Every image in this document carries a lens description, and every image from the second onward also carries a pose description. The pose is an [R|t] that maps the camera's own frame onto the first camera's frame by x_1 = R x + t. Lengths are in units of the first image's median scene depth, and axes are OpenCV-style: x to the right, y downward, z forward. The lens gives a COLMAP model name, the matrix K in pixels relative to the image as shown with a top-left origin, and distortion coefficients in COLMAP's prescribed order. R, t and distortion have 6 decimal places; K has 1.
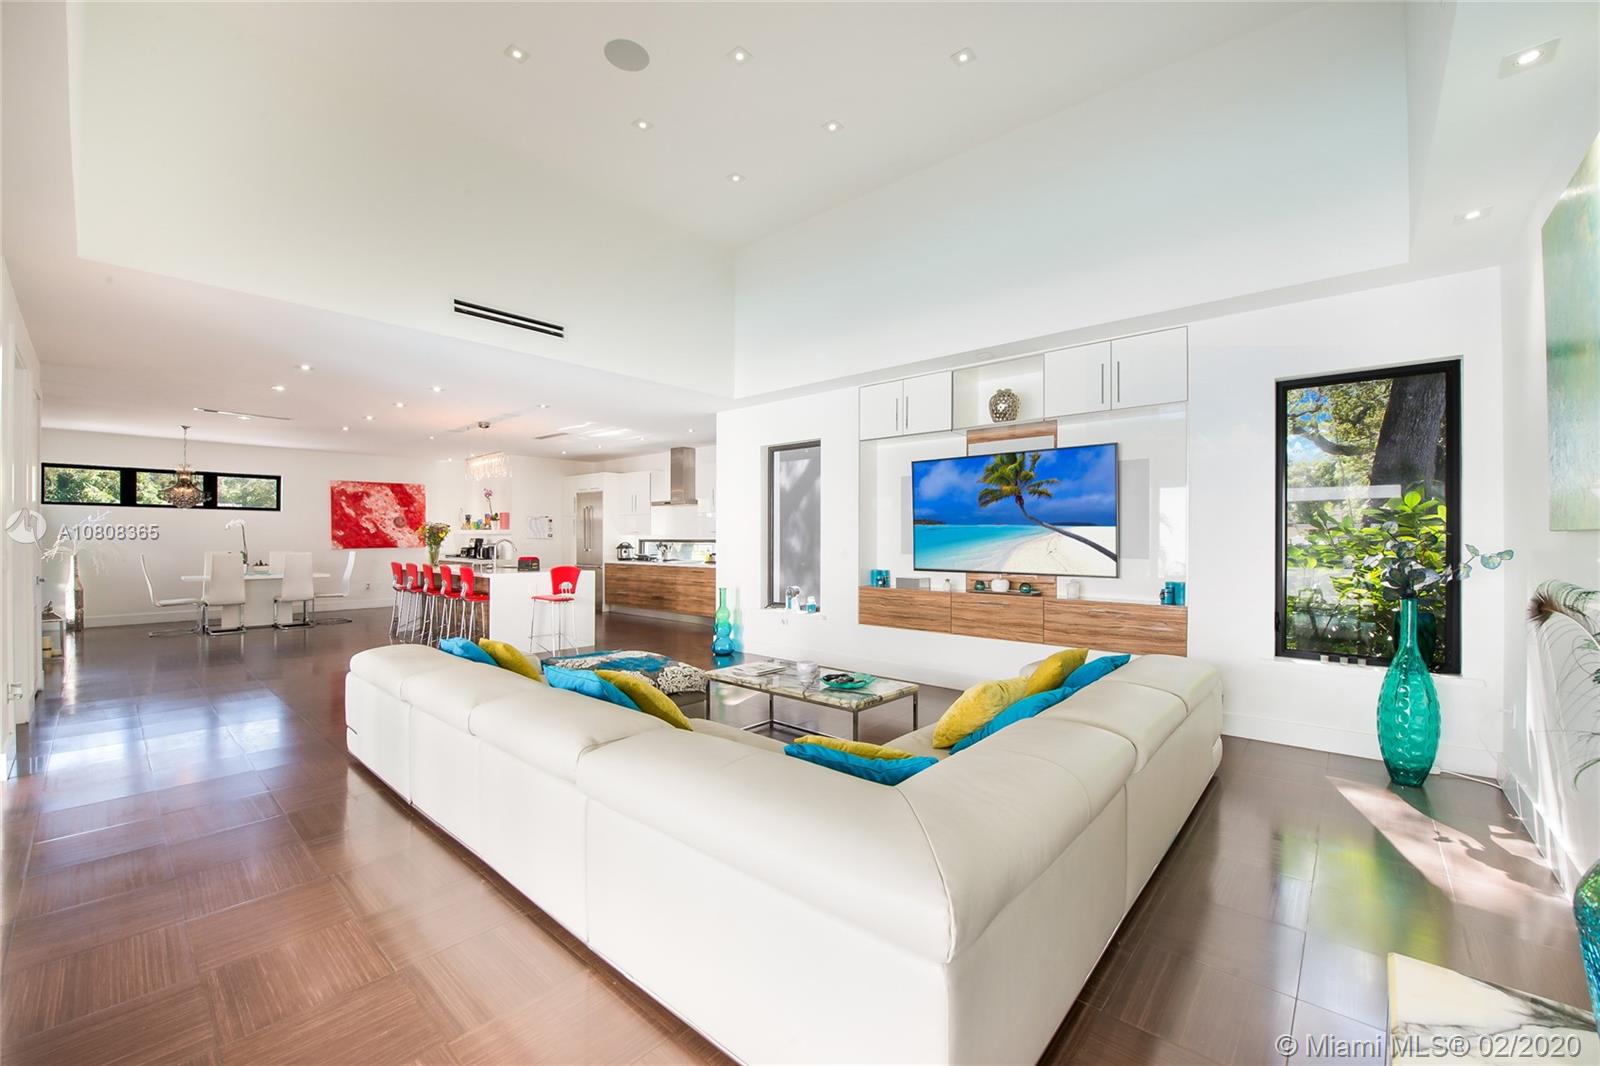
lens RADIAL K [[636.1, 0, 800.0], [0, 636.1, 533.0], [0, 0, 1]] dist [0.002294, 0.000250]
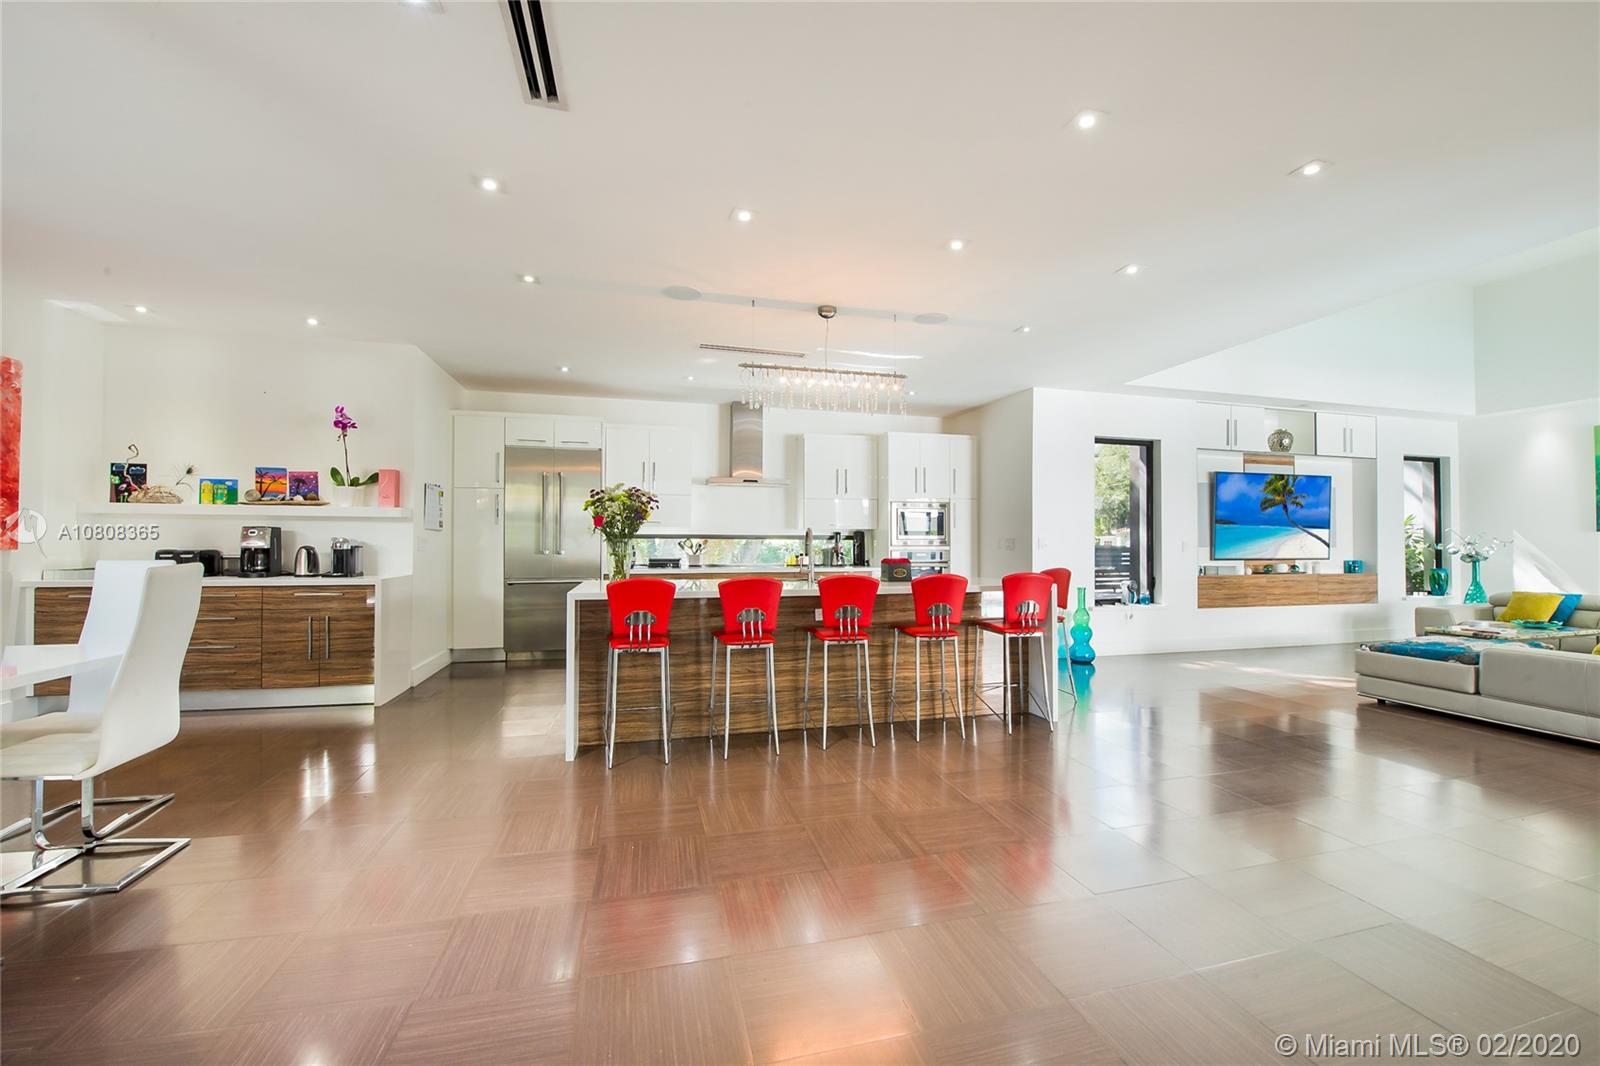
lens RADIAL K [[636.1, 0, 800.0], [0, 636.1, 533.0], [0, 0, 1]] dist [0.002294, 0.000250]
pose [[0.553987, 0.012066, 0.832438, -1.405035], [-0.008657, 0.999924, -0.008732, 0.026289], [-0.832481, -0.002369, 0.554049, 1.076178]]
